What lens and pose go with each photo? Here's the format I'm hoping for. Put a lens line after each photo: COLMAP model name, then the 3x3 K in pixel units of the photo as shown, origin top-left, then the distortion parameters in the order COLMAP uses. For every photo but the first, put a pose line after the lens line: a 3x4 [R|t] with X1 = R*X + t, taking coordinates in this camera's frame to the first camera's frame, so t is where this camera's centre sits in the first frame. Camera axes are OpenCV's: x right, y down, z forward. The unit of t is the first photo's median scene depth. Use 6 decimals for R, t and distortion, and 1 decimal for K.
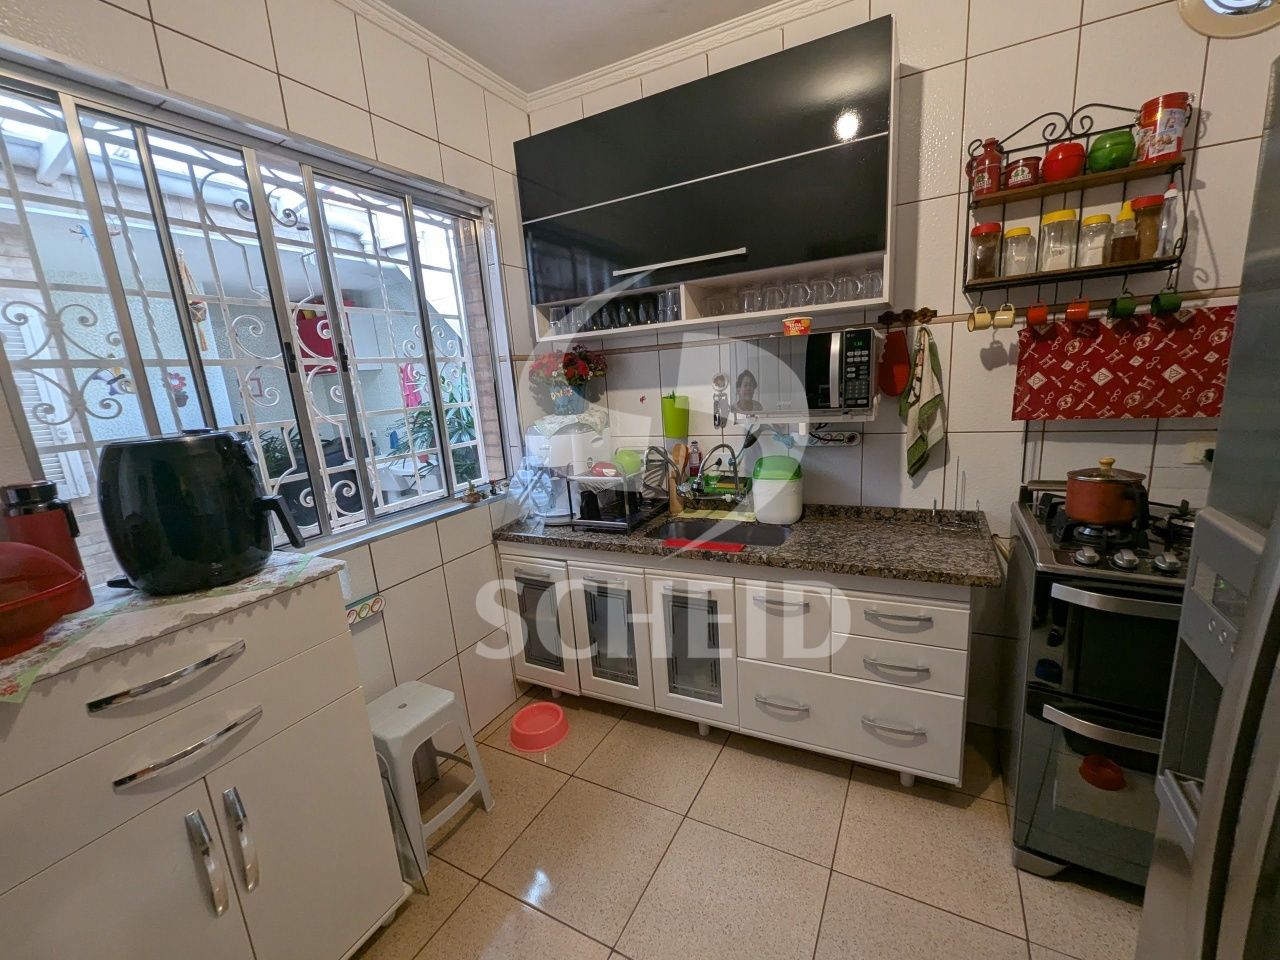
lens RADIAL K [[525.6, 0, 650.9], [0, 525.6, 487.2], [0, 0, 1]] dist [-0.001378, -0.000171]
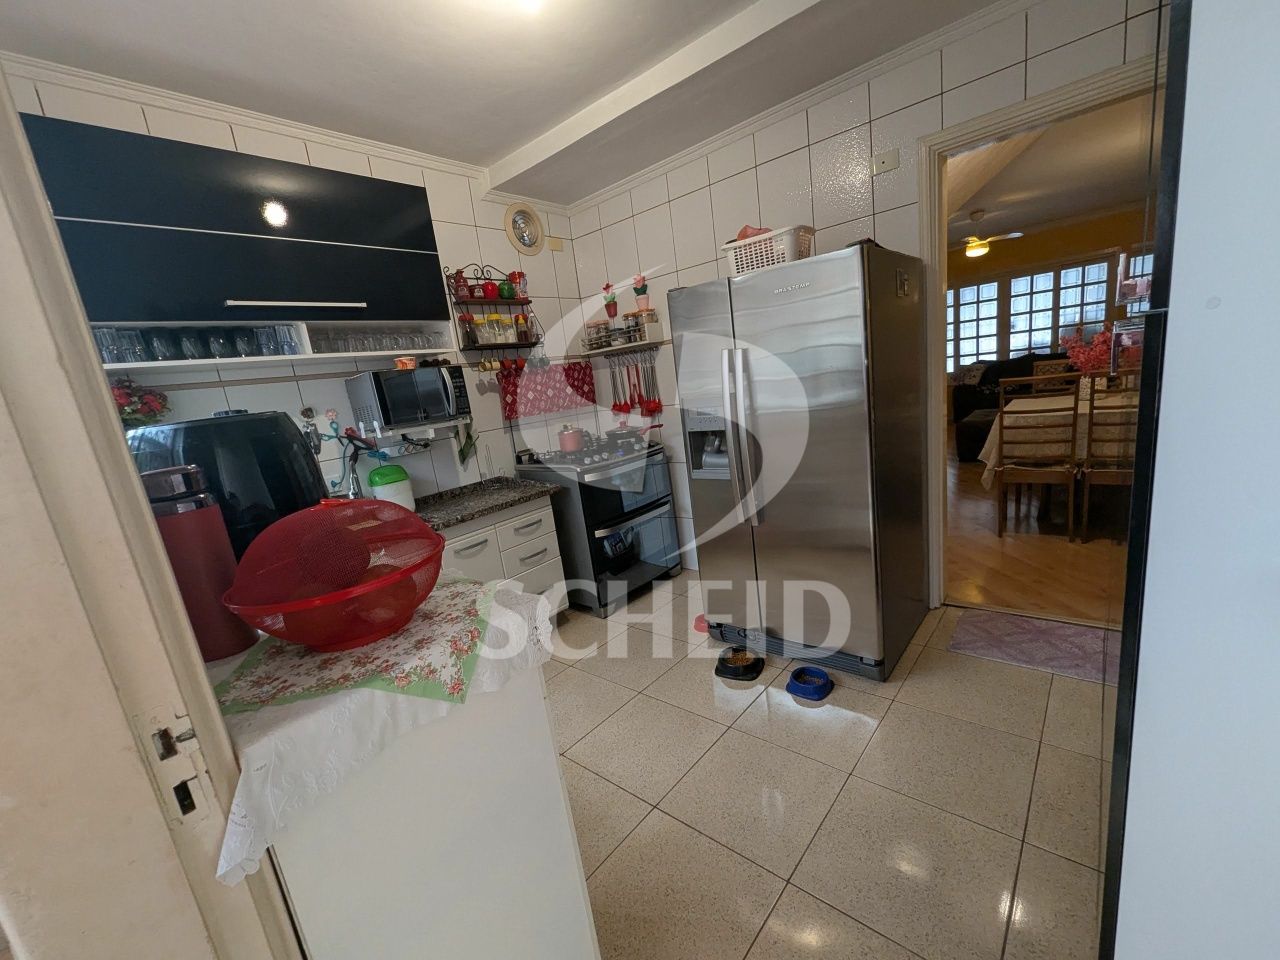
lens RADIAL K [[525.6, 0, 650.9], [0, 525.6, 487.2], [0, 0, 1]] dist [-0.001378, -0.000171]
pose [[0.228467, -0.158937, 0.960491, -1.014403], [0.314313, 0.945794, 0.081741, 0.104250], [-0.921417, 0.283220, 0.266038, 0.113025]]
